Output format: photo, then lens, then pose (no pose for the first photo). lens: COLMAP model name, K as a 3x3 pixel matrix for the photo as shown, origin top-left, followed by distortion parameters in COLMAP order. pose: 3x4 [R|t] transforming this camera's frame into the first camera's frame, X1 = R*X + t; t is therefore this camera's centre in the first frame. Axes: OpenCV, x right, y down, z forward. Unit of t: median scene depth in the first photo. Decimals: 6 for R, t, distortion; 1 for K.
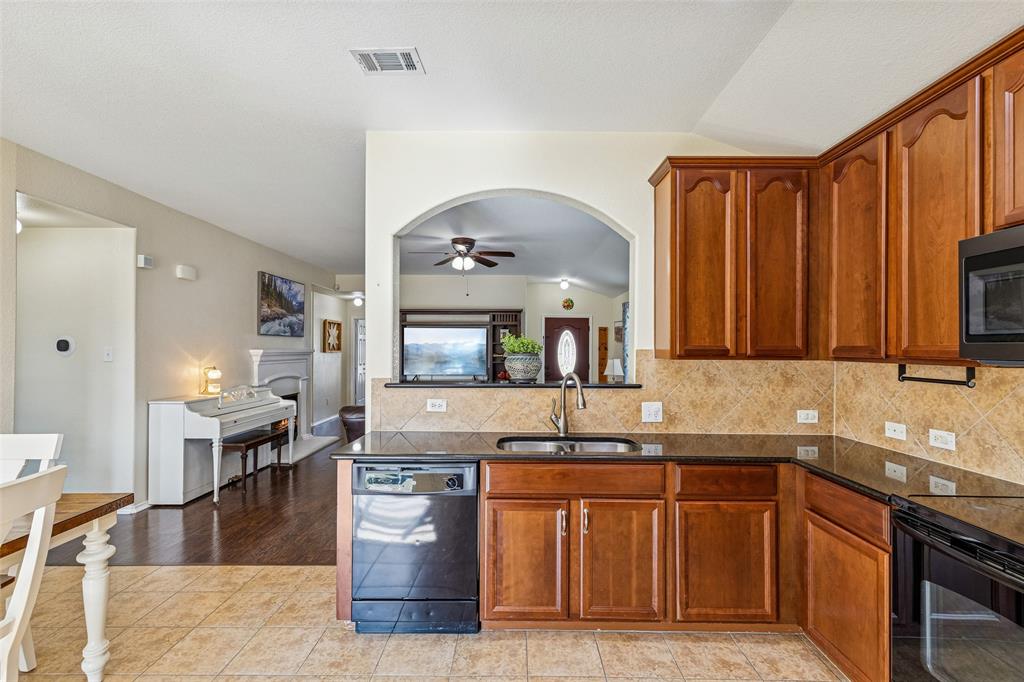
lens RADIAL K [[461.3, 0, 514.6], [0, 461.3, 345.1], [0, 0, 1]] dist [0.013976, -0.002254]
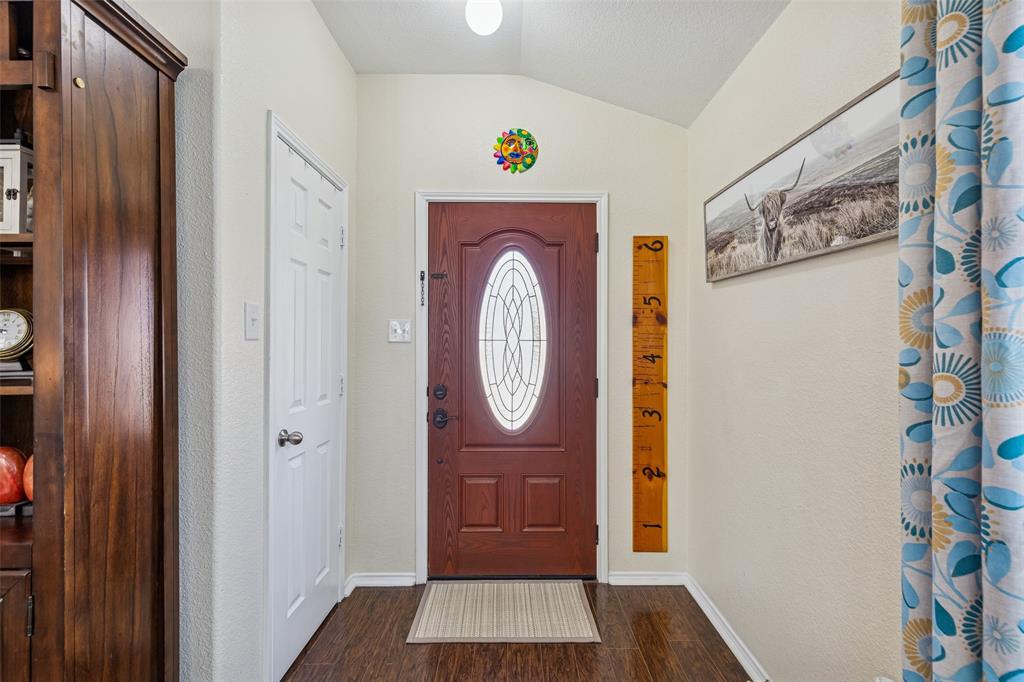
lens RADIAL K [[461.3, 0, 511.6], [0, 461.3, 346.1], [0, 0, 1]] dist [0.013976, -0.002254]
pose [[0.999983, -0.003525, 0.004613, 0.413949], [0.003493, 0.999970, 0.006941, 0.077724], [-0.004637, -0.006924, 0.999965, 2.730844]]
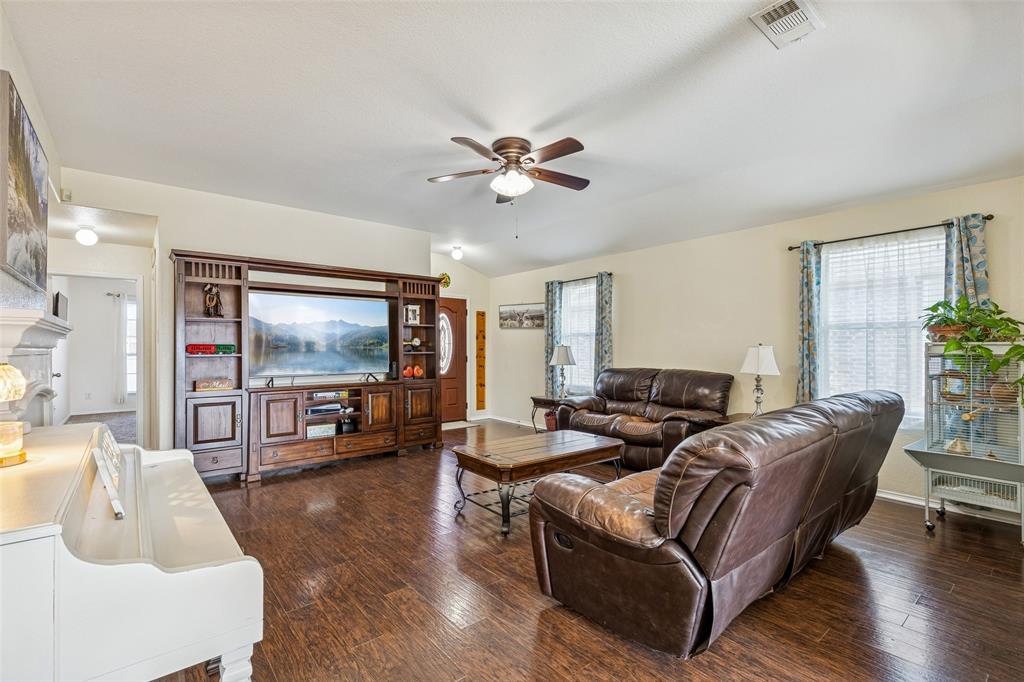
lens RADIAL K [[461.3, 0, 516.4], [0, 461.3, 346.0], [0, 0, 1]] dist [0.013976, -0.002254]
pose [[0.759872, 0.000046, 0.650072, -1.123258], [-0.002239, 0.999994, 0.002547, 0.078773], [-0.650069, -0.003391, 0.759868, 1.190104]]
